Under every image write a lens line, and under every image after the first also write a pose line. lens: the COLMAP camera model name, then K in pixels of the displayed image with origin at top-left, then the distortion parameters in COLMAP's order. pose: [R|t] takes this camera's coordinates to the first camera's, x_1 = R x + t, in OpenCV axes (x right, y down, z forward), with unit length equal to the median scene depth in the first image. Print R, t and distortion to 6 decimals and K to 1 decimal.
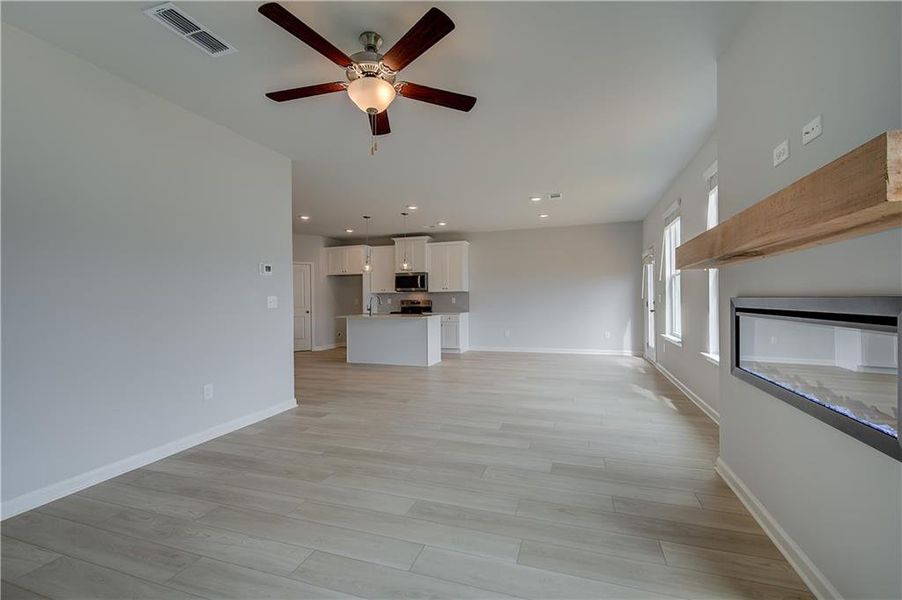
lens RADIAL K [[358.8, 0, 401.1], [0, 358.8, 302.4], [0, 0, 1]] dist [0.001090, 0.000042]
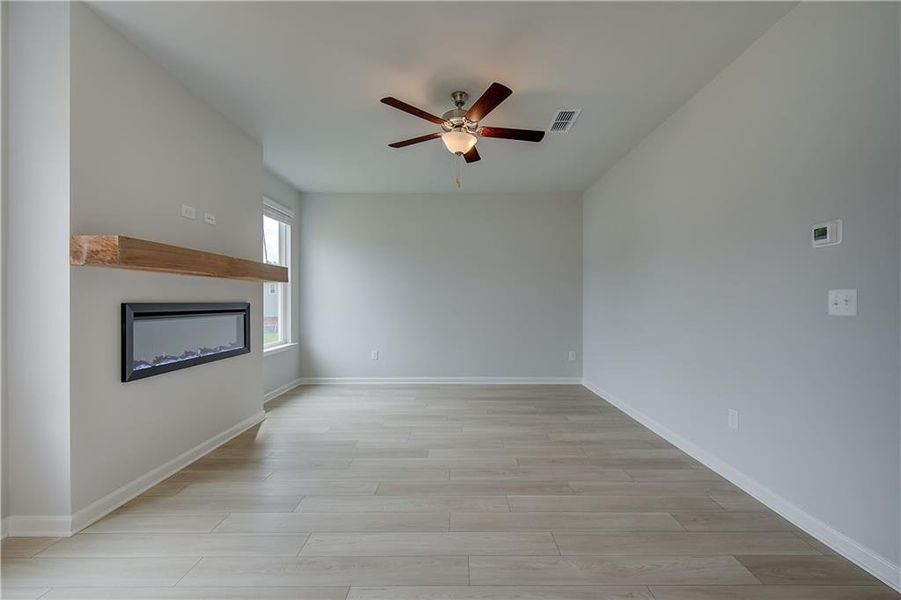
lens RADIAL K [[374.1, 0, 456.7], [0, 374.1, 299.9], [0, 0, 1]] dist [-0.000045, -0.000241]
pose [[-0.897437, 0.017839, -0.440782, 0.158733], [0.020577, 0.999787, -0.001432, -0.007917], [0.440662, -0.010355, -0.897613, 0.669504]]
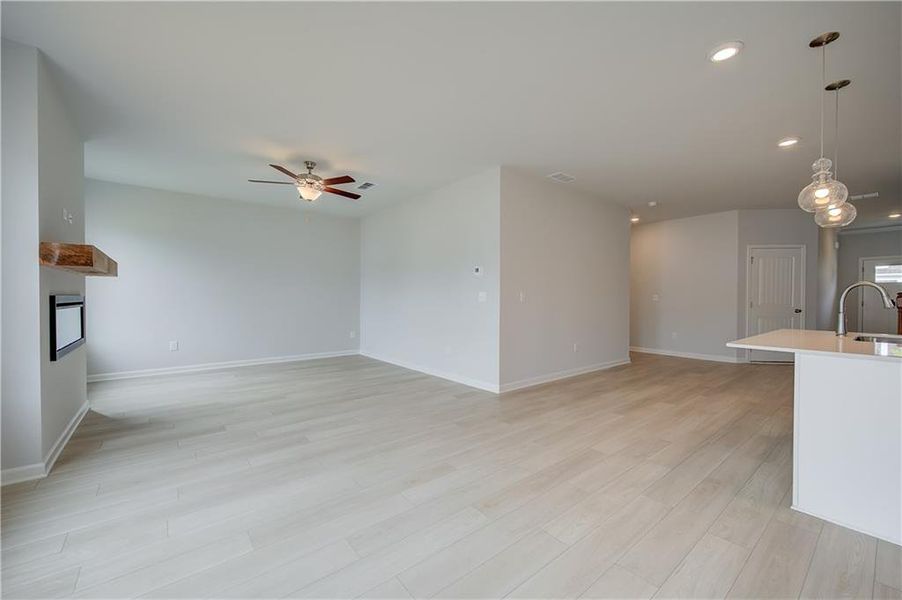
lens RADIAL K [[363.2, 0, 454.9], [0, 363.2, 301.0], [0, 0, 1]] dist [0.000893, 0.000061]
pose [[-0.414867, 0.028339, -0.909441, 0.433590], [0.009241, 0.999595, 0.026932, -0.011909], [0.909835, 0.002769, -0.414960, 0.785702]]
